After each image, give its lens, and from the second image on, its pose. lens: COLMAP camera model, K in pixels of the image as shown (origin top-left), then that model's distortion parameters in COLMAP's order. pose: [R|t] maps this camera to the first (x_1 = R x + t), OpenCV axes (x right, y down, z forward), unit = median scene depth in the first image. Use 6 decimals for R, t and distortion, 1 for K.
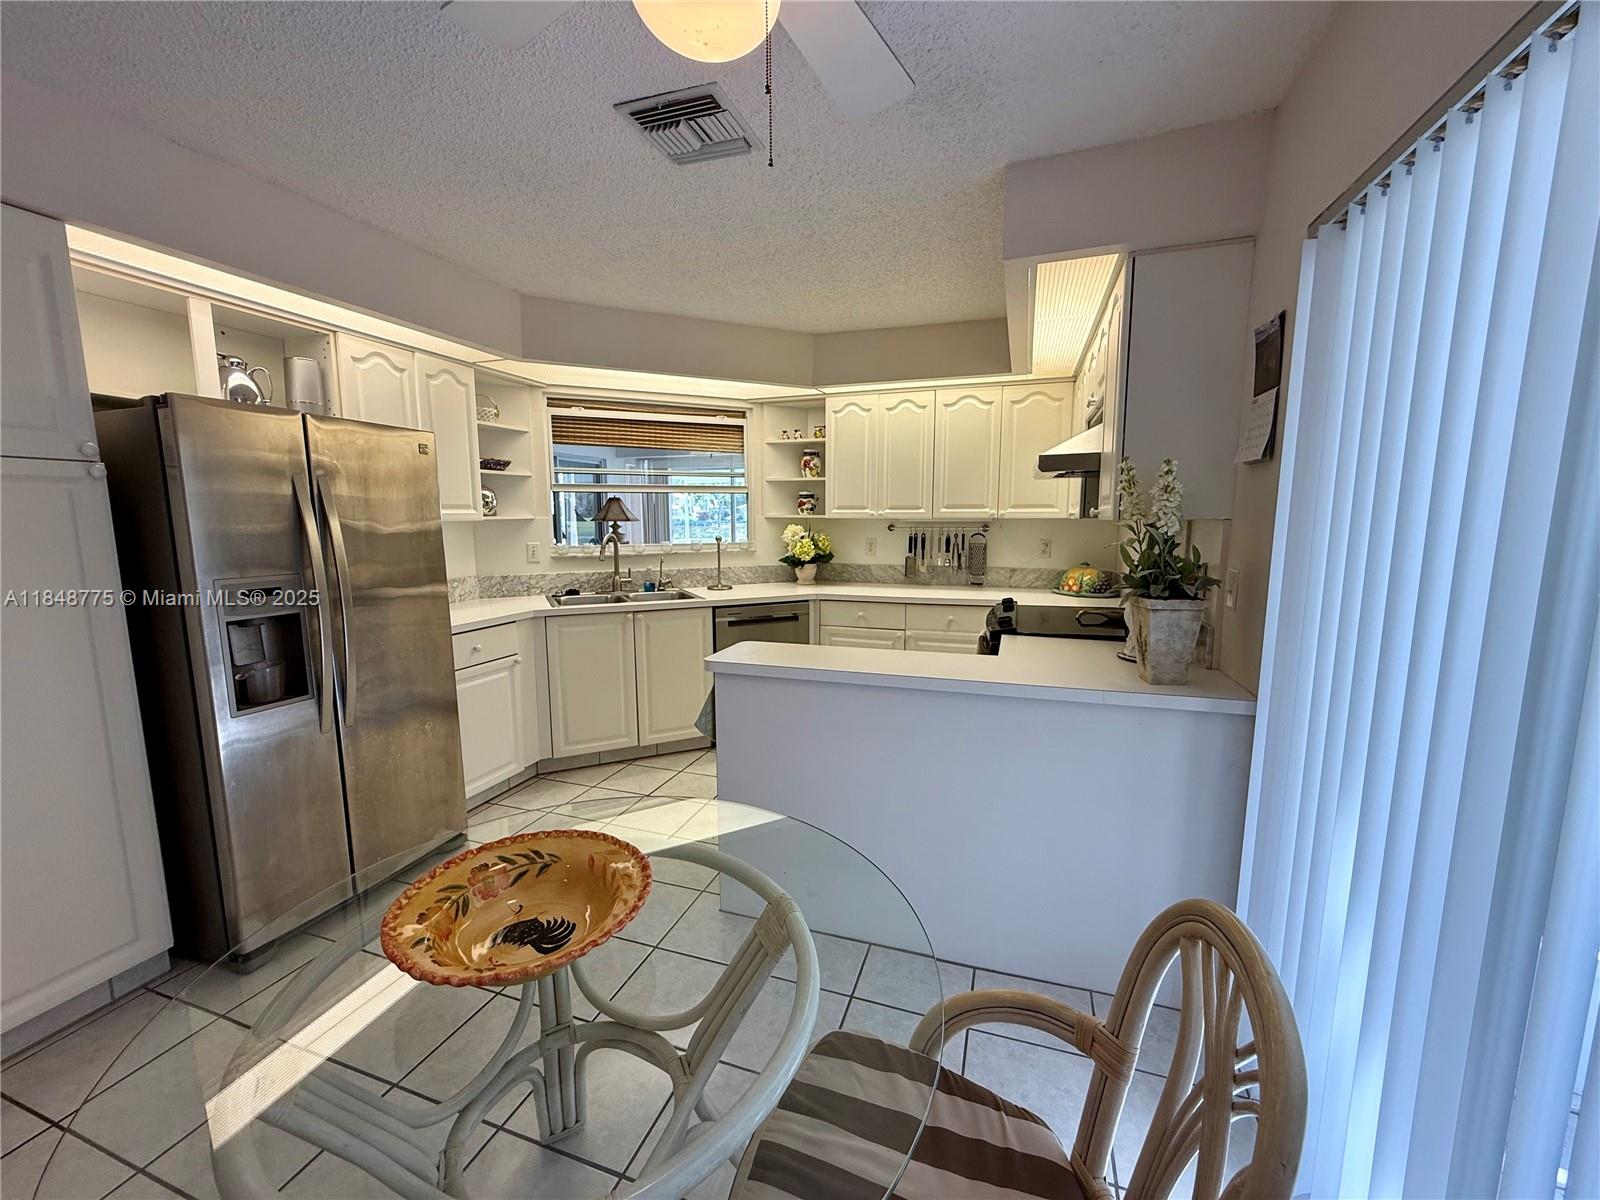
lens RADIAL K [[639.9, 0, 800.3], [0, 639.9, 602.5], [0, 0, 1]] dist [0.001971, -0.000205]
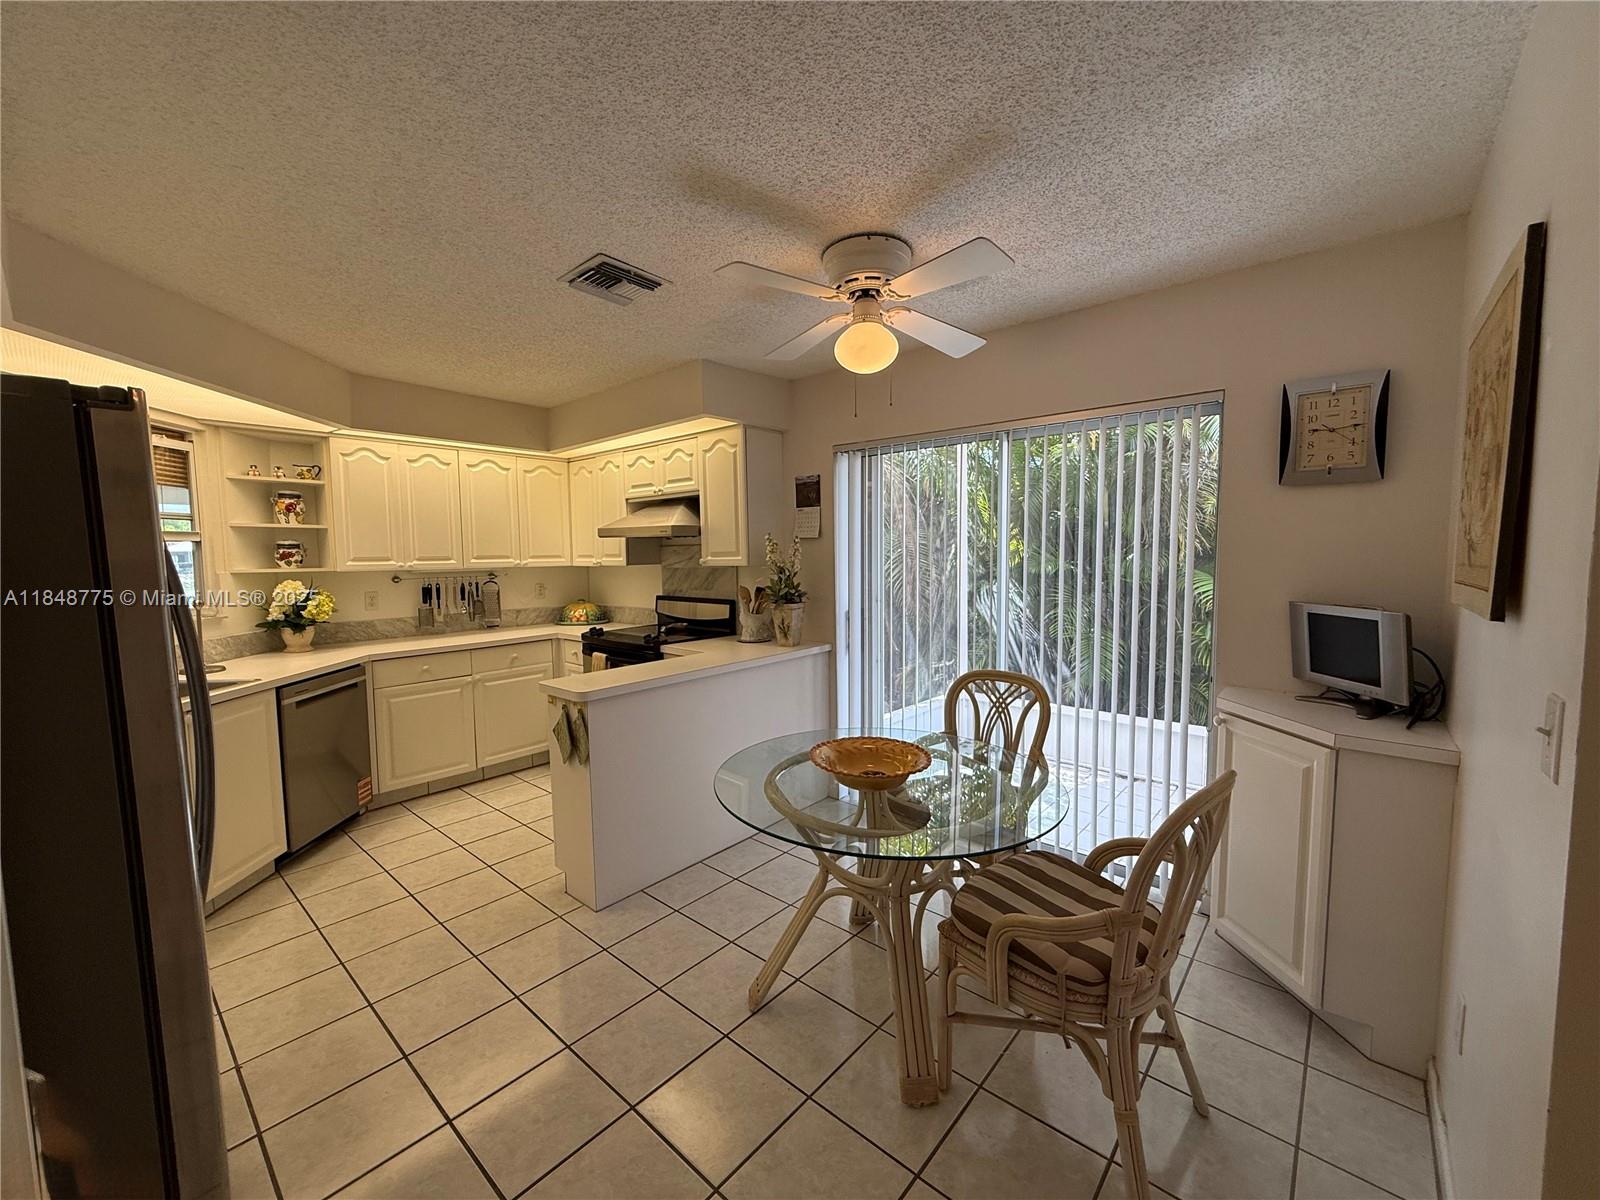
lens RADIAL K [[639.9, 0, 797.9], [0, 639.9, 605.0], [0, 0, 1]] dist [0.001971, -0.000205]
pose [[0.374179, -0.077580, 0.924106, -0.537414], [0.138396, 0.990007, 0.027075, -0.022373], [-0.916972, 0.117761, 0.381176, 0.088052]]
